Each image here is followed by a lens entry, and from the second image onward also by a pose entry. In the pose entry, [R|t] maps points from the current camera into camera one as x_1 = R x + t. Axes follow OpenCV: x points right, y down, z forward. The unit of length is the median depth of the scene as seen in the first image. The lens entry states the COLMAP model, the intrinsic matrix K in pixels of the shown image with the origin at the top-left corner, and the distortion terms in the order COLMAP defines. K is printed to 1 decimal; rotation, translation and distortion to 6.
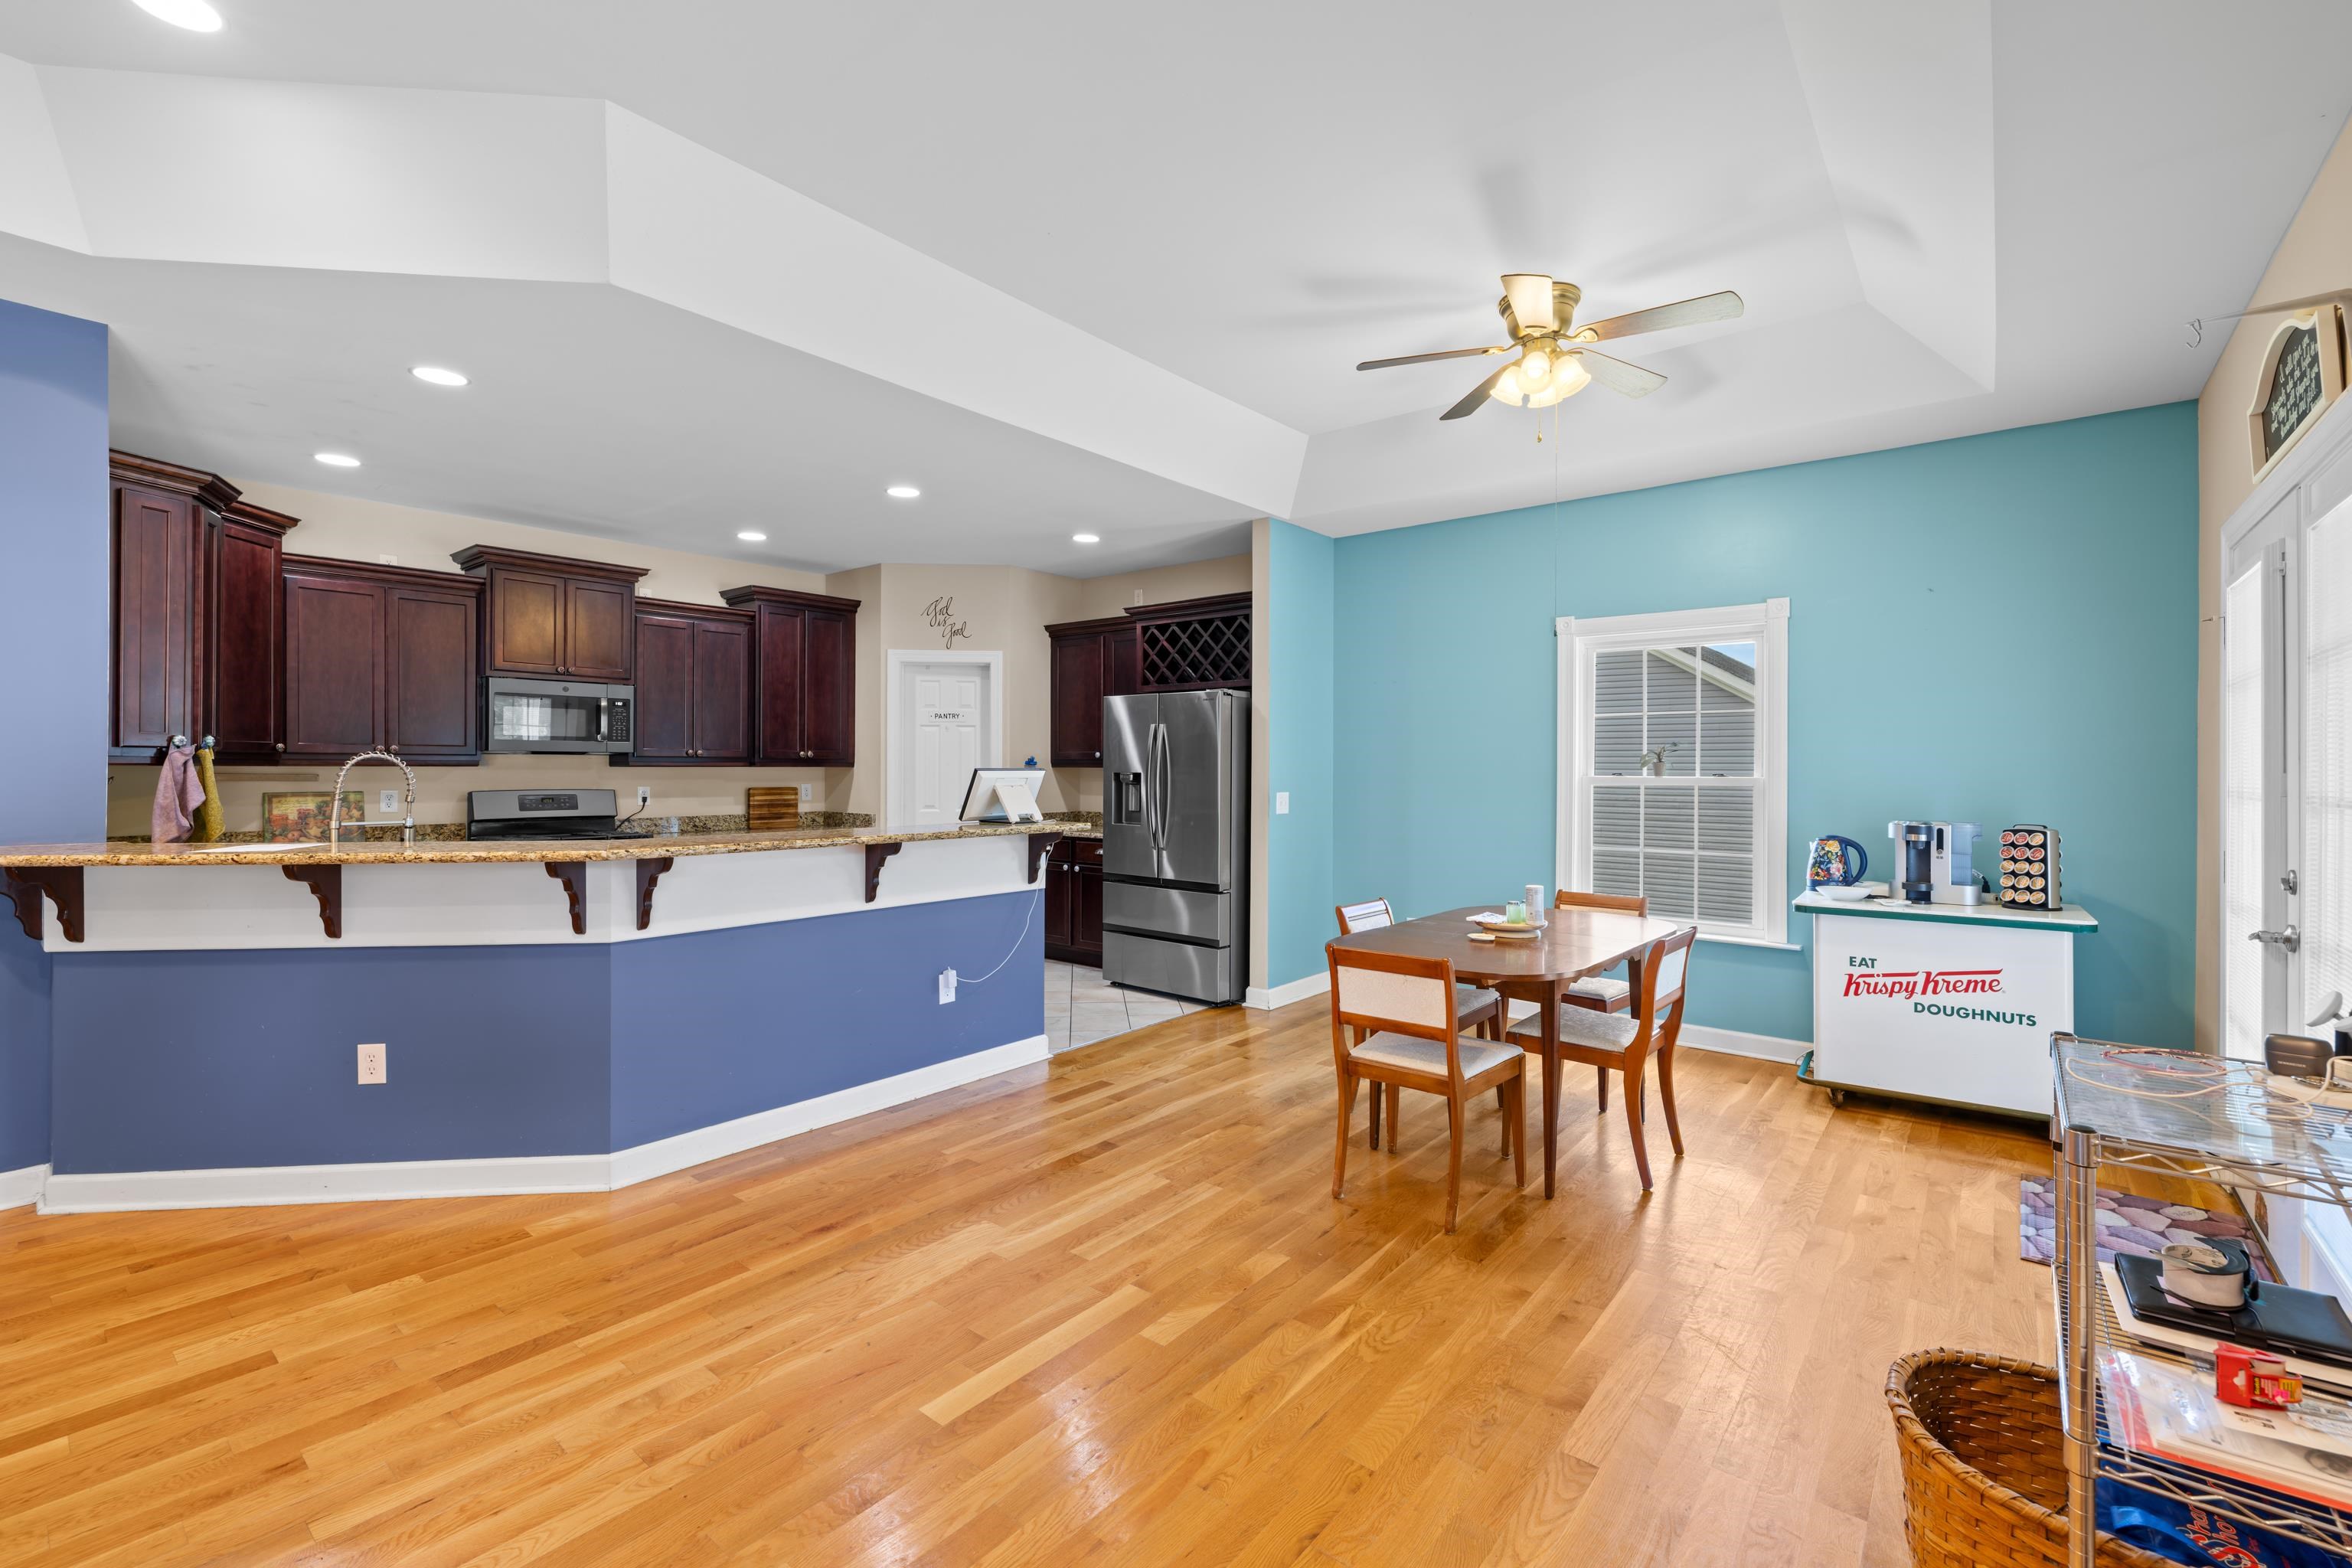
lens RADIAL K [[1001.4, 0, 1173.7], [0, 1001.4, 767.7], [0, 0, 1]] dist [0.000421, 0.000347]
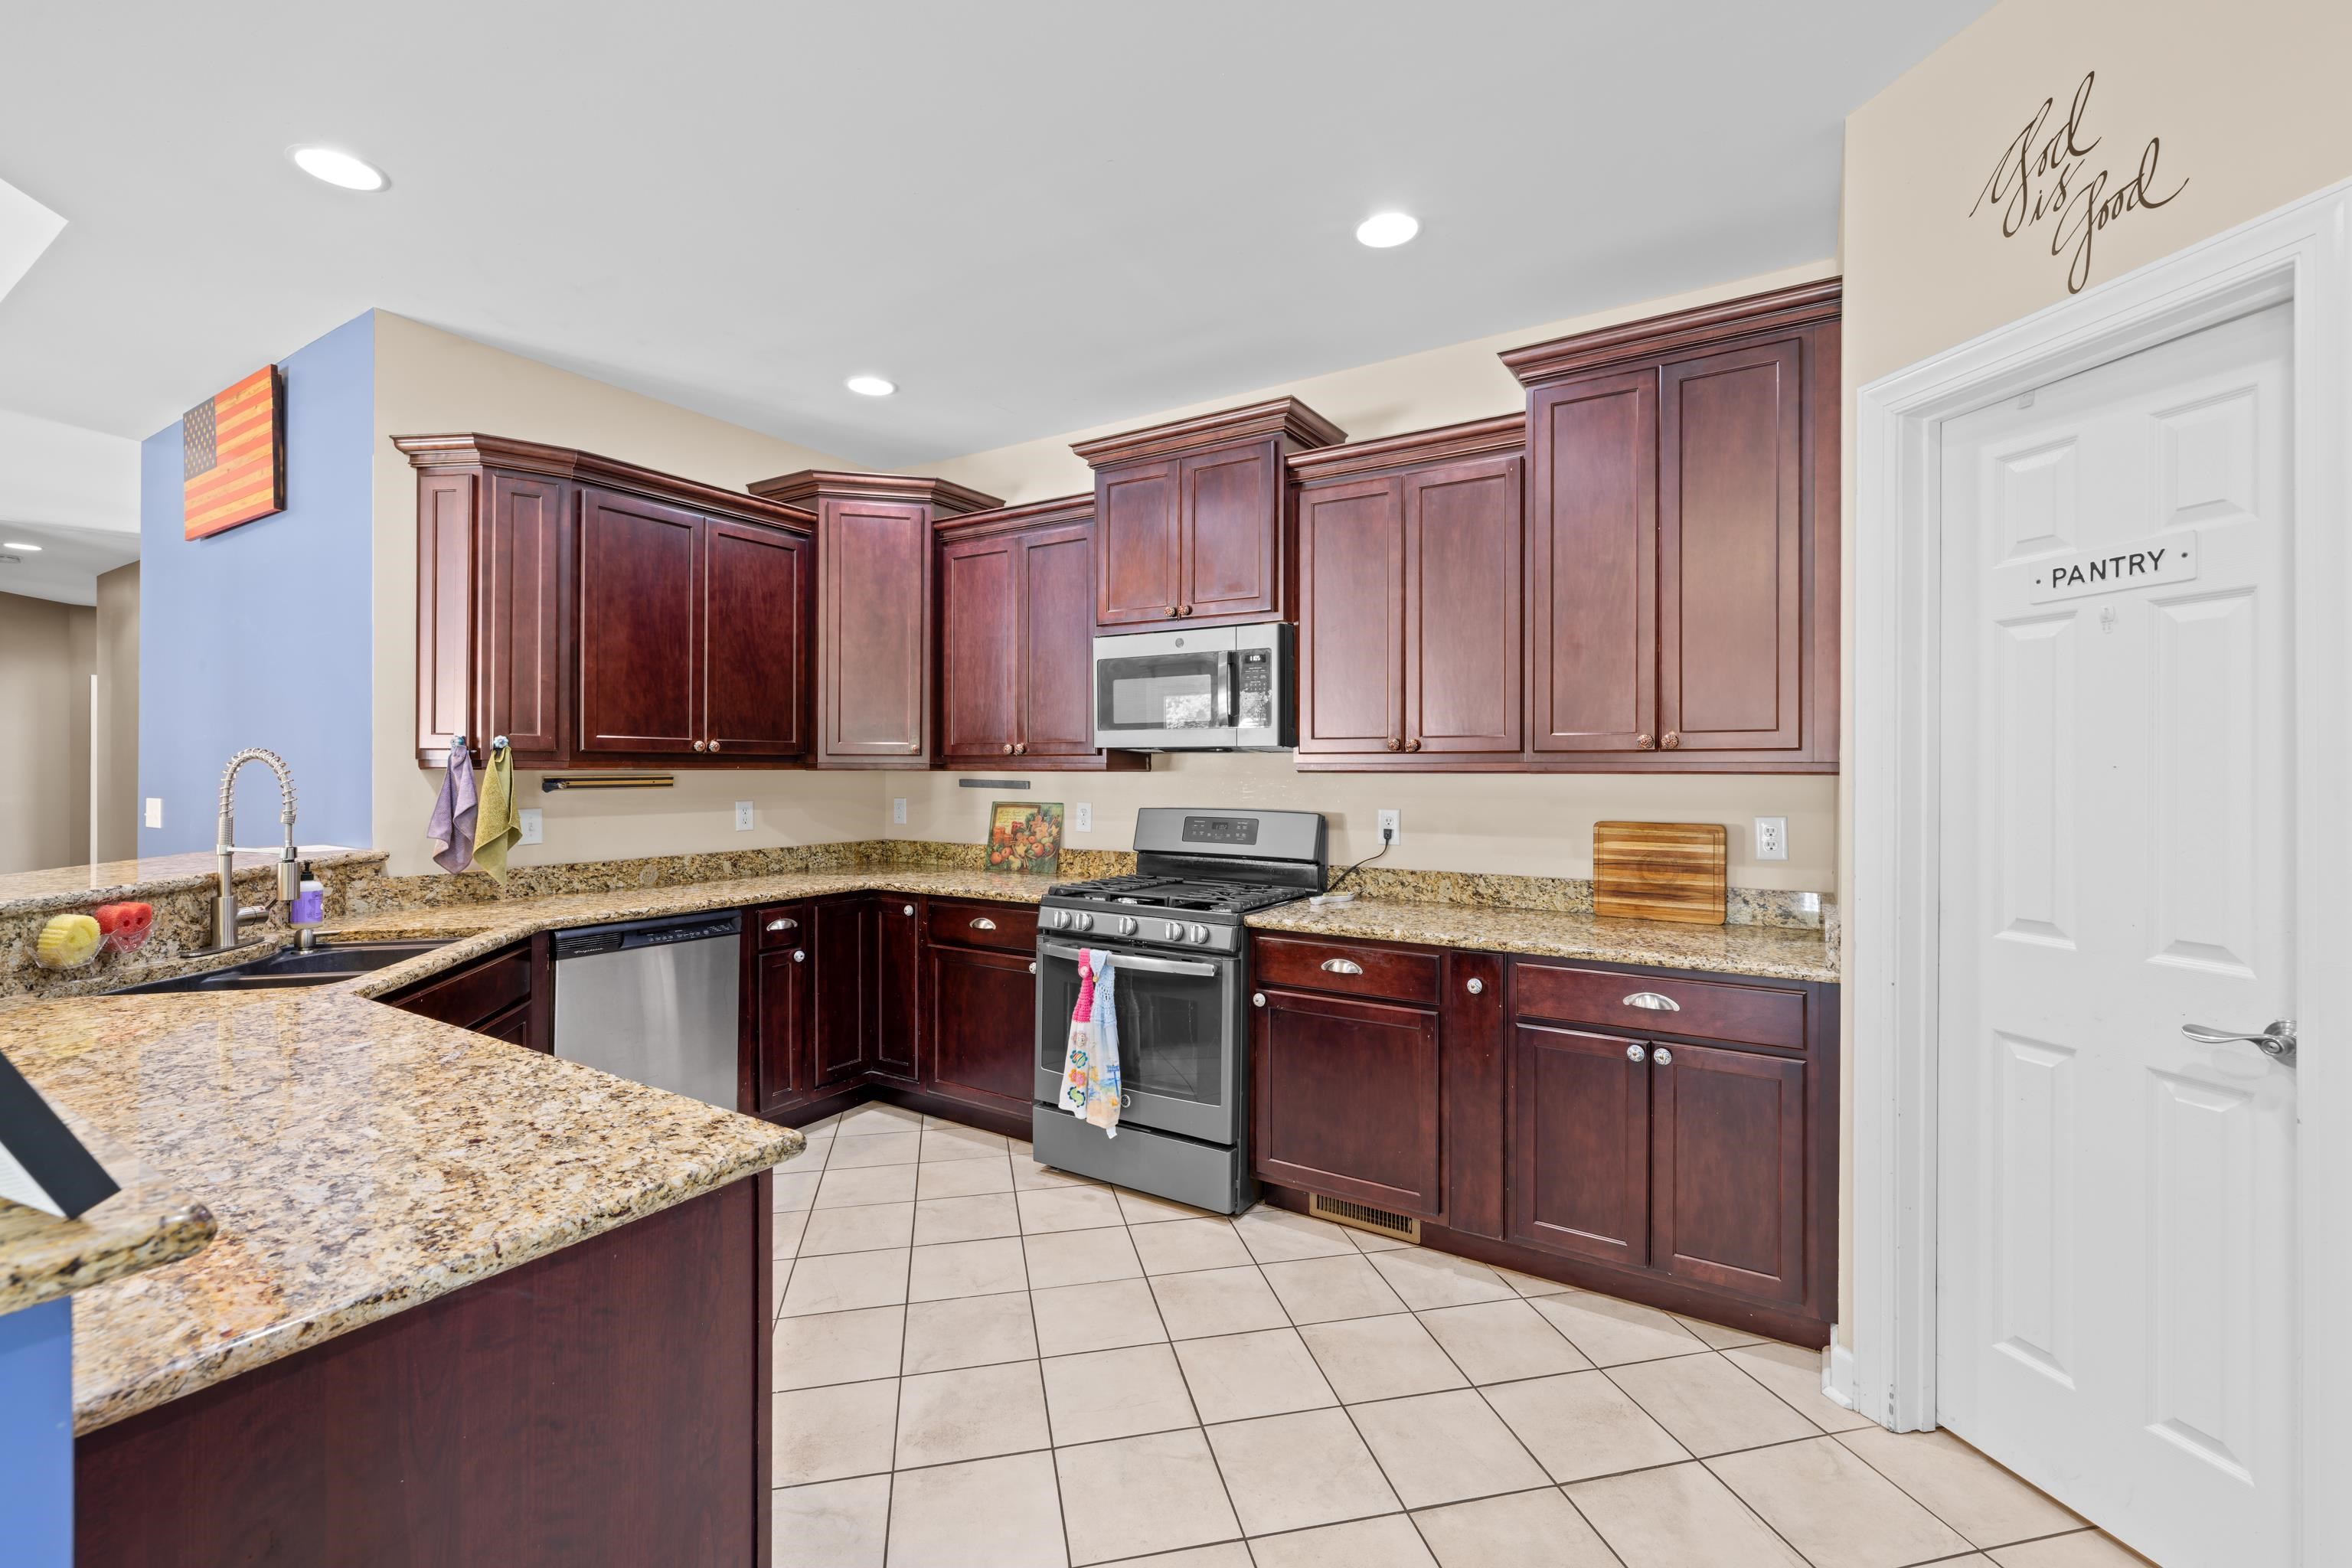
lens RADIAL K [[1001.4, 0, 1180.3], [0, 1001.4, 771.0], [0, 0, 1]] dist [0.000421, 0.000347]
pose [[0.125504, -0.001556, -0.992092, -0.014708], [-0.003554, 0.999992, -0.002018, -0.000604], [0.992087, 0.003779, 0.125498, 1.148581]]
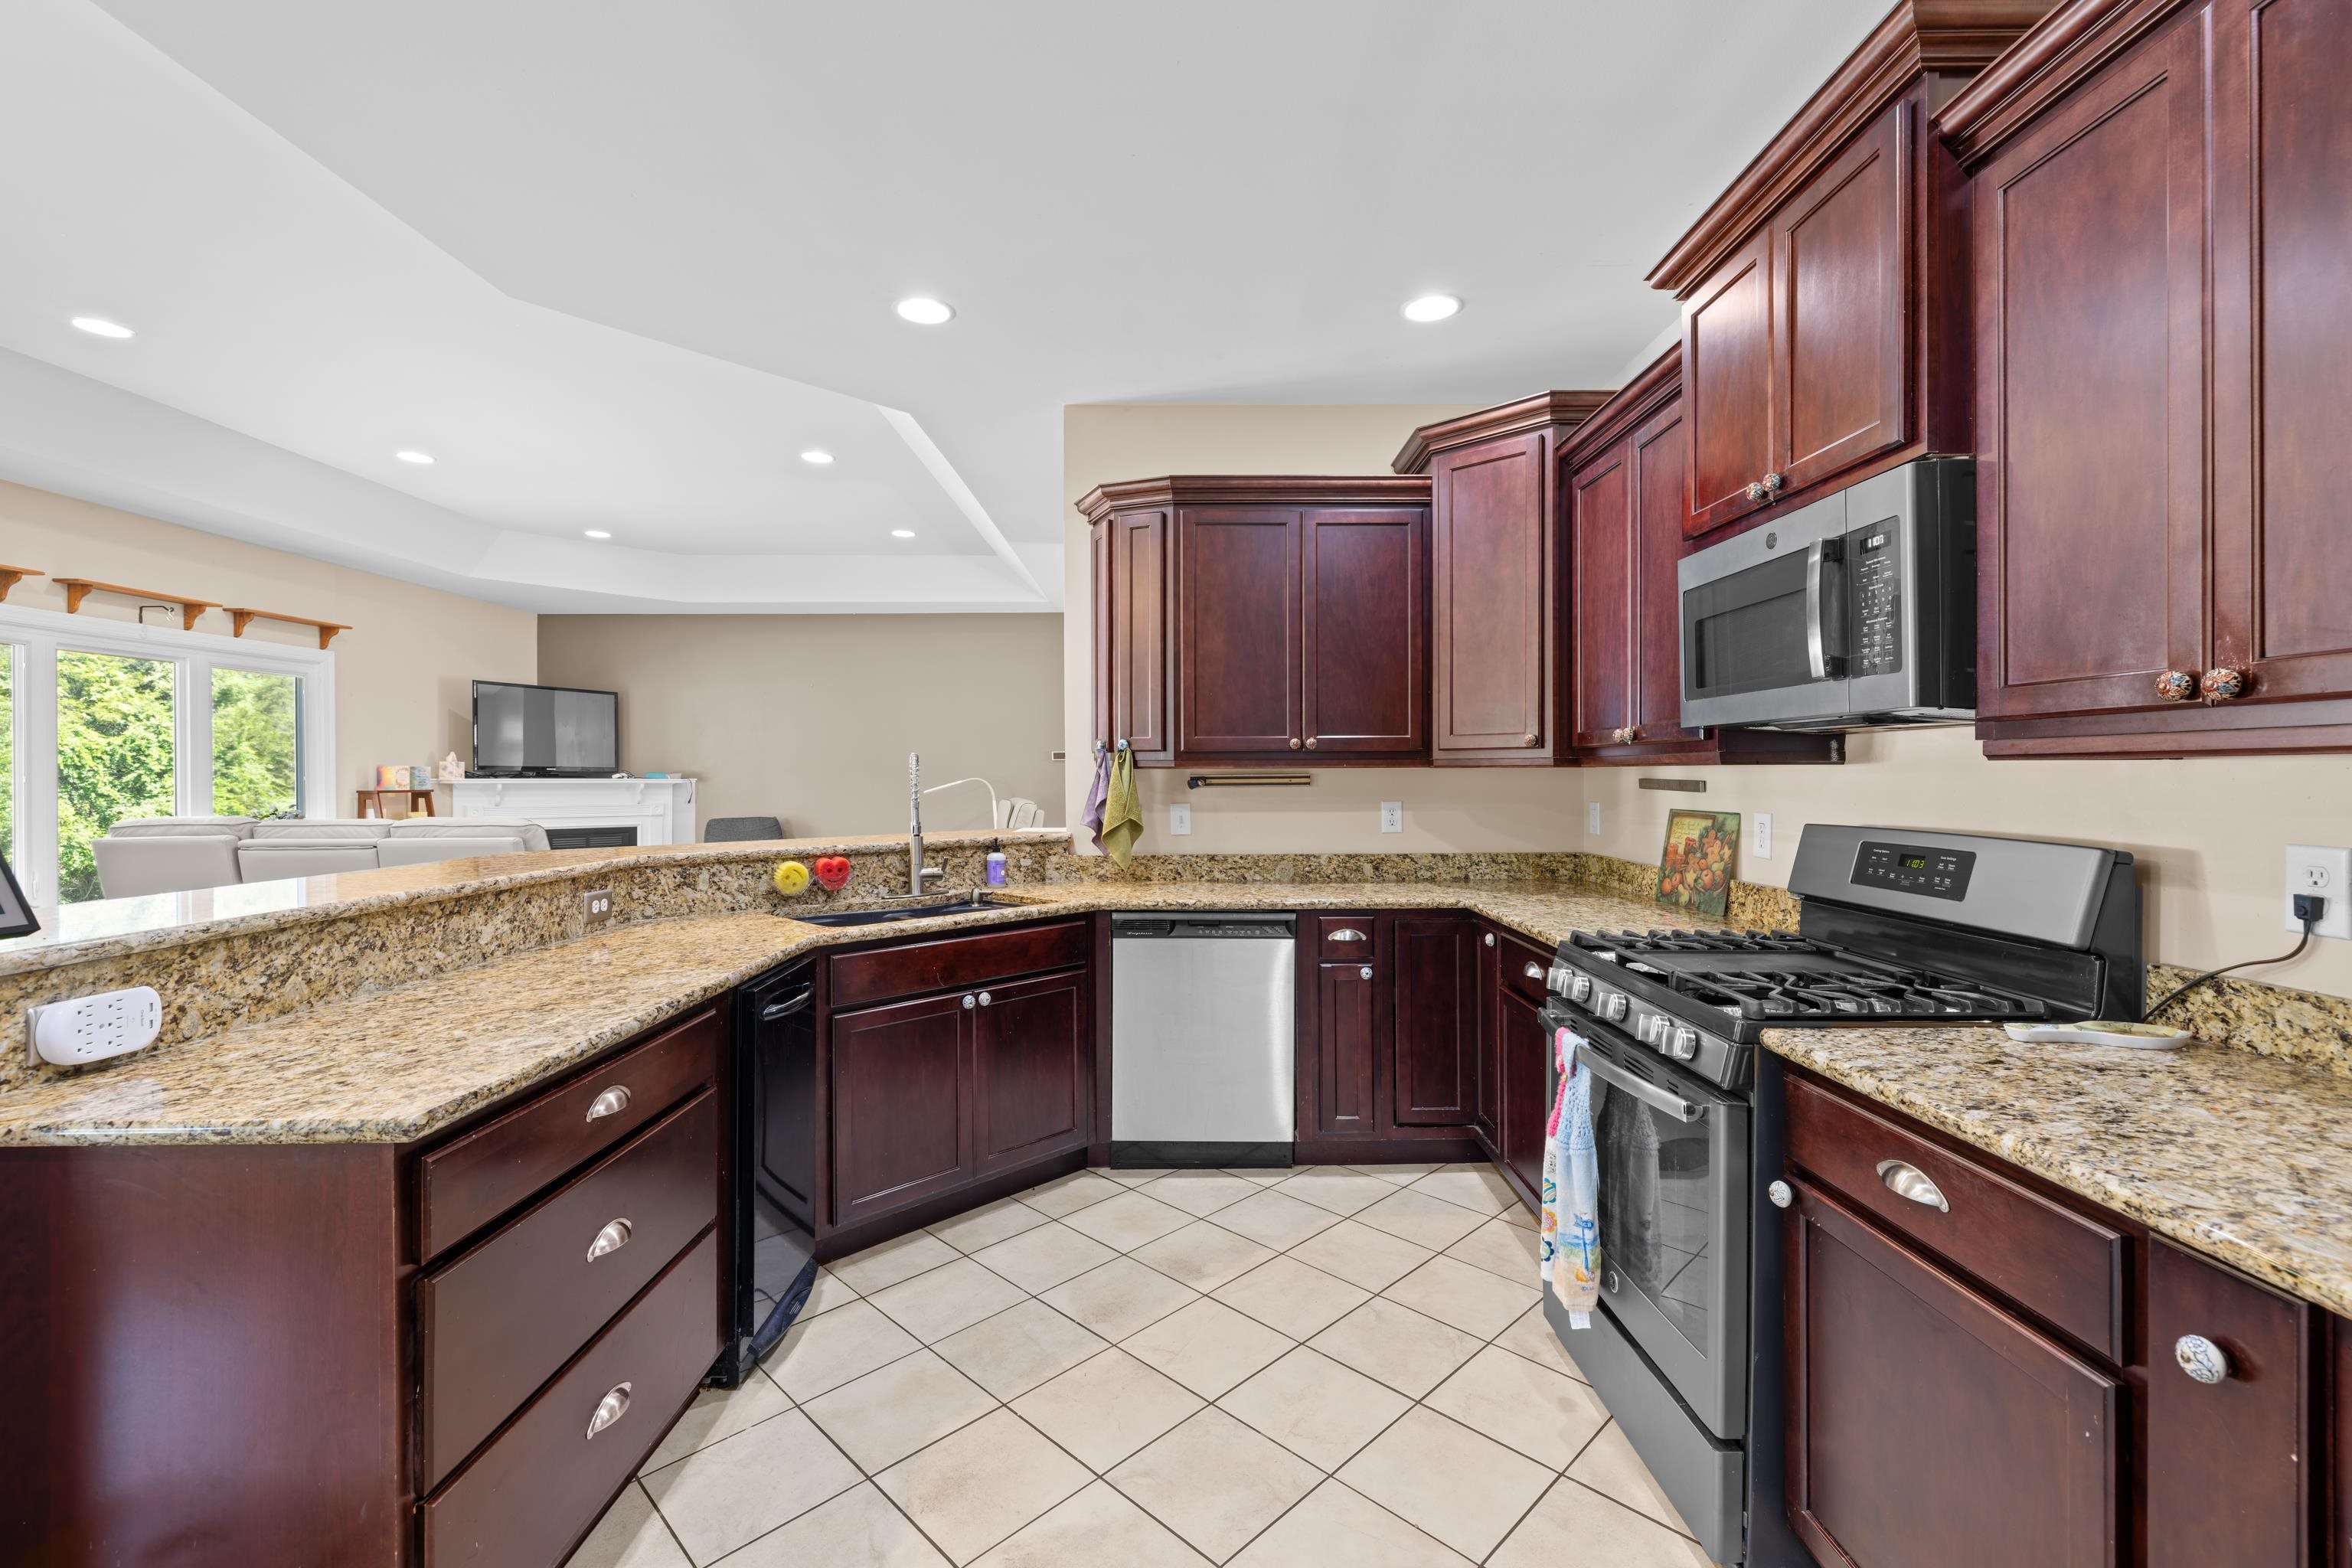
lens RADIAL K [[1001.4, 0, 1176.5], [0, 1001.4, 782.7], [0, 0, 1]] dist [0.000421, 0.000347]
pose [[-0.773385, 0.003992, -0.633924, -0.279519], [-0.000180, 0.999979, 0.006517, 0.004690], [0.633937, 0.005154, -0.773368, 1.413455]]
